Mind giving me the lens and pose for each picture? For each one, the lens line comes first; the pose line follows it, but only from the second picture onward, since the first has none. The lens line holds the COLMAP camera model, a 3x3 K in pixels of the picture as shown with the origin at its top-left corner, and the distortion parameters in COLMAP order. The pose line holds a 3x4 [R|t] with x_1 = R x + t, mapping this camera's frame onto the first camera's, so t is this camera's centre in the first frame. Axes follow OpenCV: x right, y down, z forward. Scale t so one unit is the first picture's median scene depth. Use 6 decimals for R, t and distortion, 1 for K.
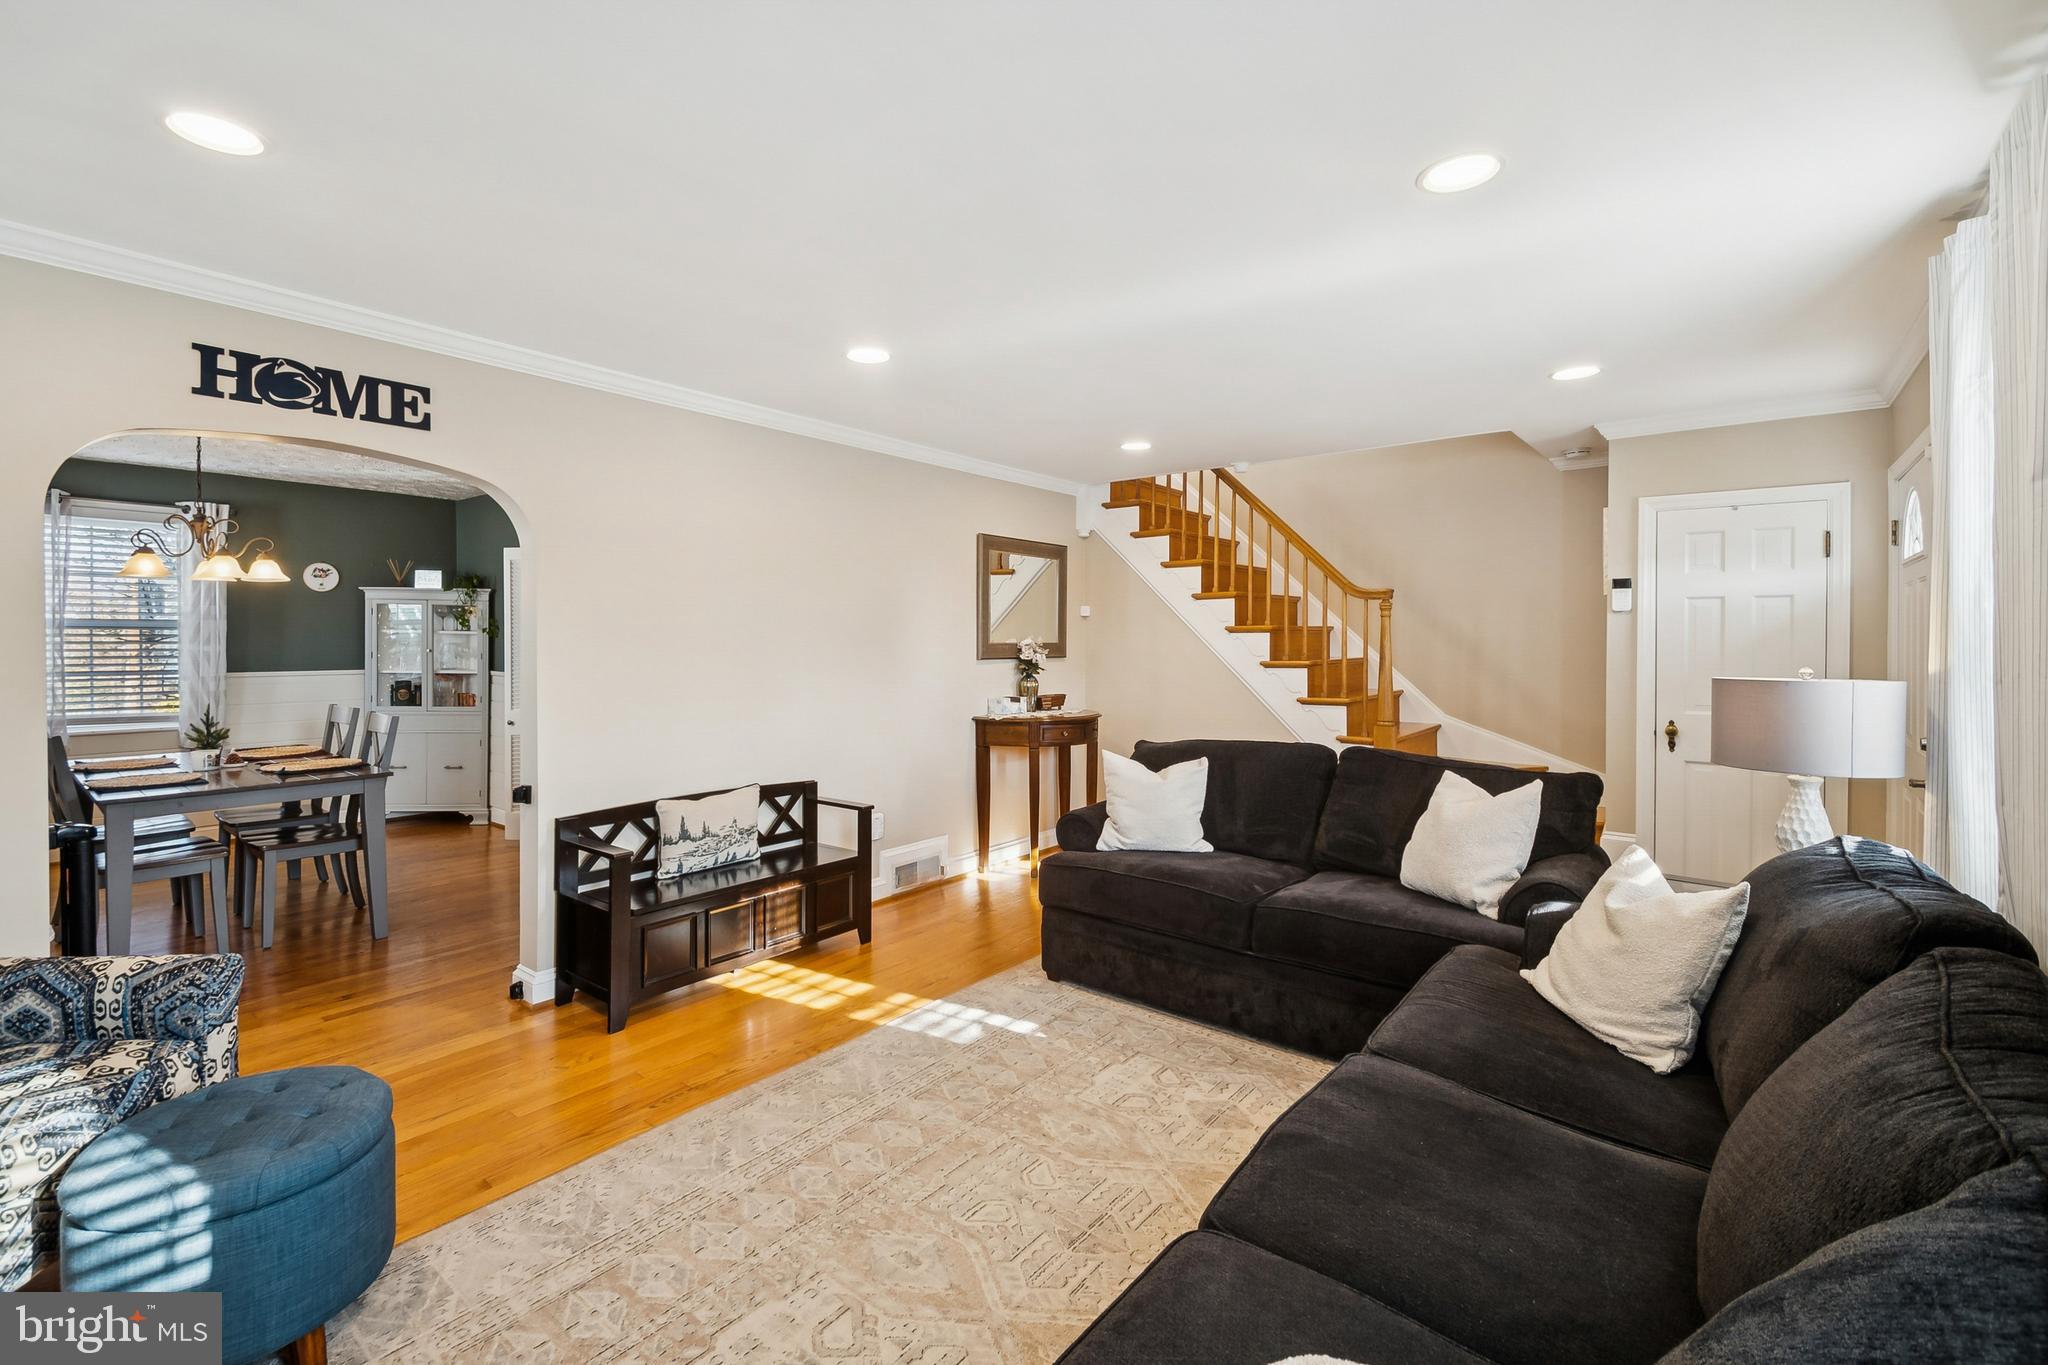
lens RADIAL K [[874.3, 0, 1007.9], [0, 874.3, 634.8], [0, 0, 1]] dist [-0.014144, -0.000710]
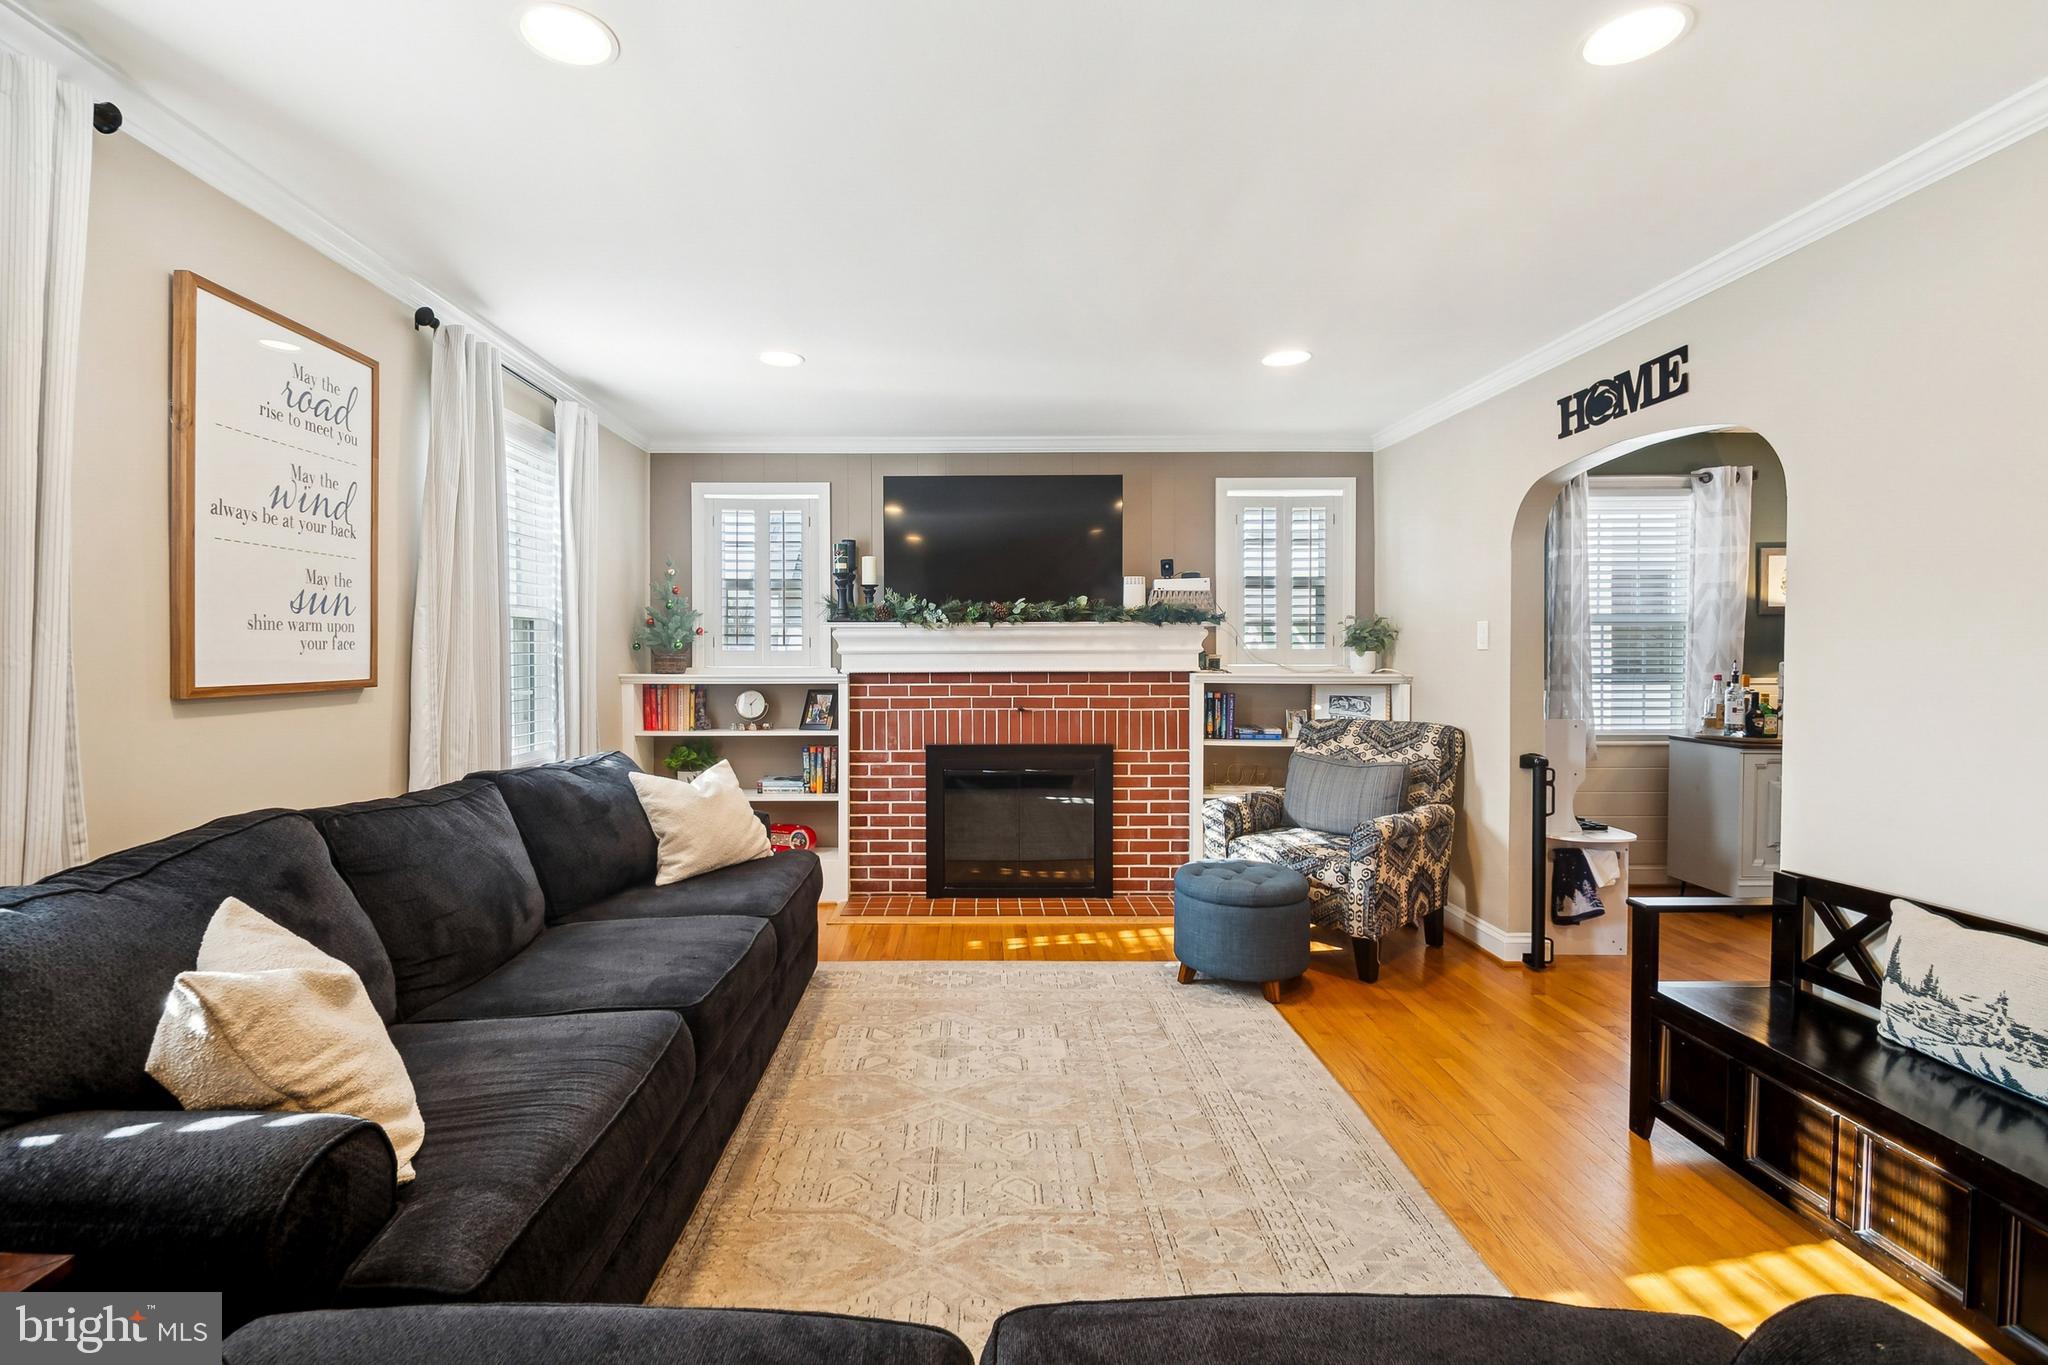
lens RADIAL K [[894.8, 0, 971.1], [0, 894.8, 651.0], [0, 0, 1]] dist [-0.000682, -0.000006]
pose [[-0.782865, 0.002119, -0.622189, 0.544469], [0.007591, 0.999952, -0.006146, 0.037982], [0.622146, -0.009535, -0.782843, 1.385140]]
